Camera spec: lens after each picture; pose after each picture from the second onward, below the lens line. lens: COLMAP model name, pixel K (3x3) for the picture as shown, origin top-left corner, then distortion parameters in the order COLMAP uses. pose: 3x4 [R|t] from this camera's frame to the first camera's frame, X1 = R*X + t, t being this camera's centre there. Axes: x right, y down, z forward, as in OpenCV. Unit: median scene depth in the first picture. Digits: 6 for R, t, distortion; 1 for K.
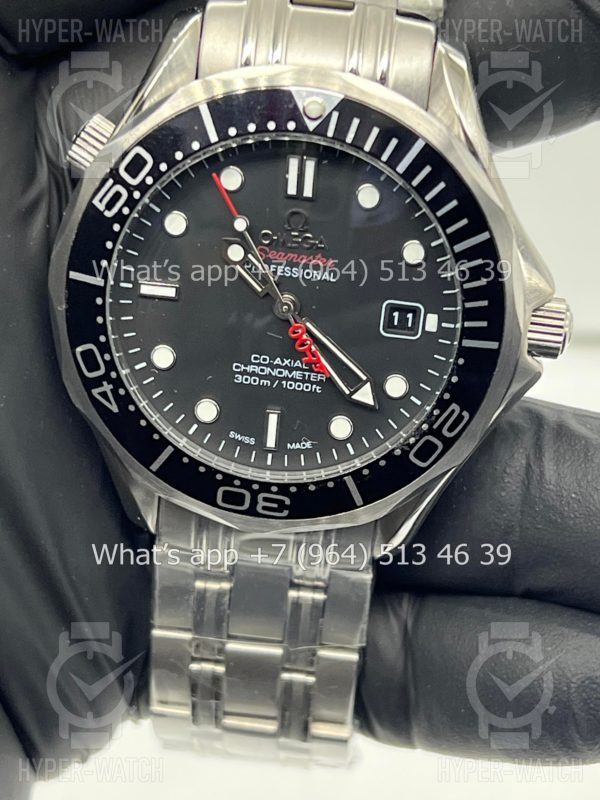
lens RADIAL K [[1845.0, 0, 297.1], [0, 1845.0, 405.0], [0, 0, 1]] dist [0.269801, 0.000000]
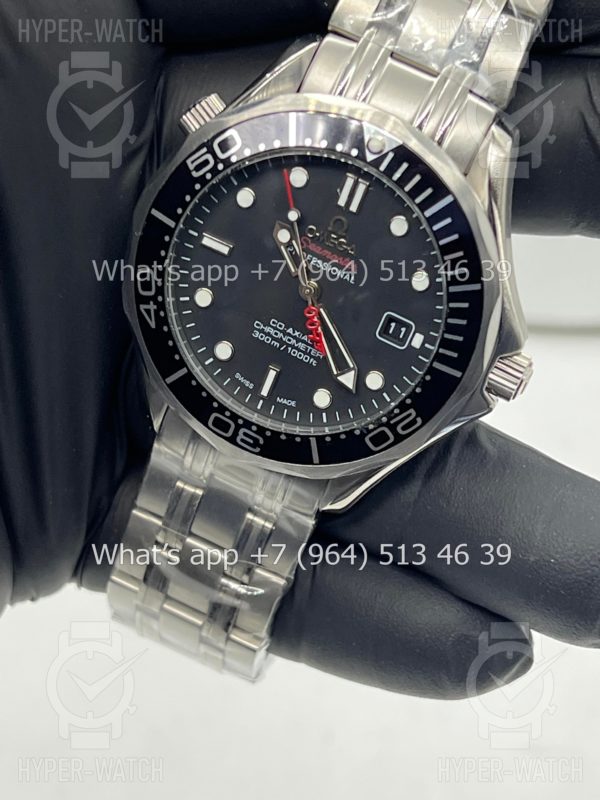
lens RADIAL K [[1845.0, 0, 285.4], [0, 1845.0, 398.5], [0, 0, 1]] dist [0.269801, 0.000000]
pose [[0.943244, 0.320734, -0.086142, 0.107708], [-0.319174, 0.947166, 0.031680, -0.019008], [0.091752, -0.002387, 0.995779, -0.223046]]
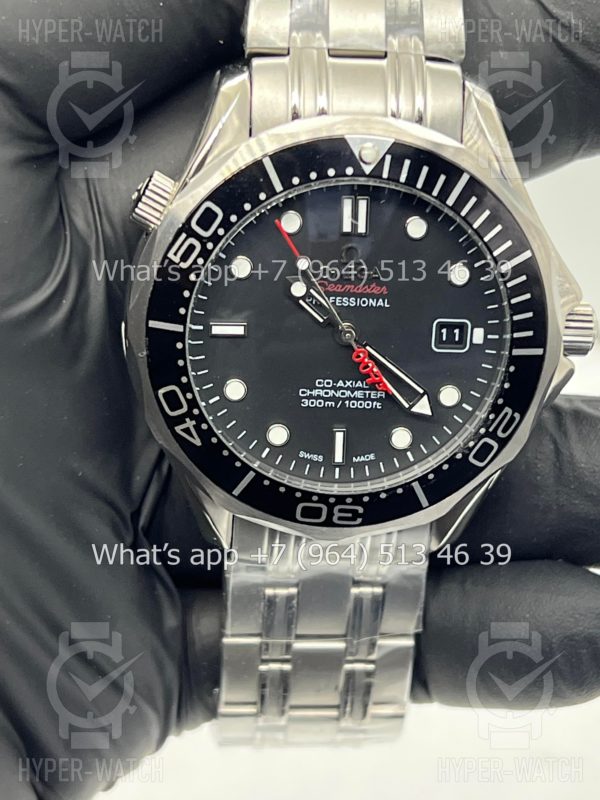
lens RADIAL K [[1845.0, 0, 294.3], [0, 1845.0, 412.6], [0, 0, 1]] dist [0.269801, 0.000000]
pose [[0.984915, -0.100176, 0.141095, -0.194534], [0.095021, 0.994553, 0.042829, -0.056482], [-0.144617, -0.028776, 0.989069, -0.074246]]
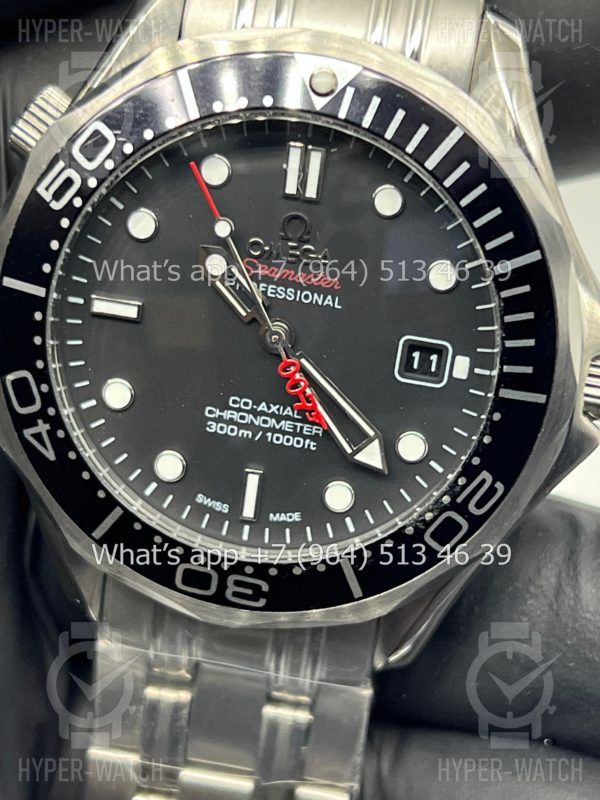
lens RADIAL K [[1845.0, 0, 291.0], [0, 1845.0, 394.3], [0, 0, 1]] dist [0.269801, 0.000000]
pose [[0.998207, 0.053411, -0.027037, 0.022709], [-0.055376, 0.995407, -0.078089, 0.031893], [0.022742, 0.079446, 0.996580, 0.220082]]
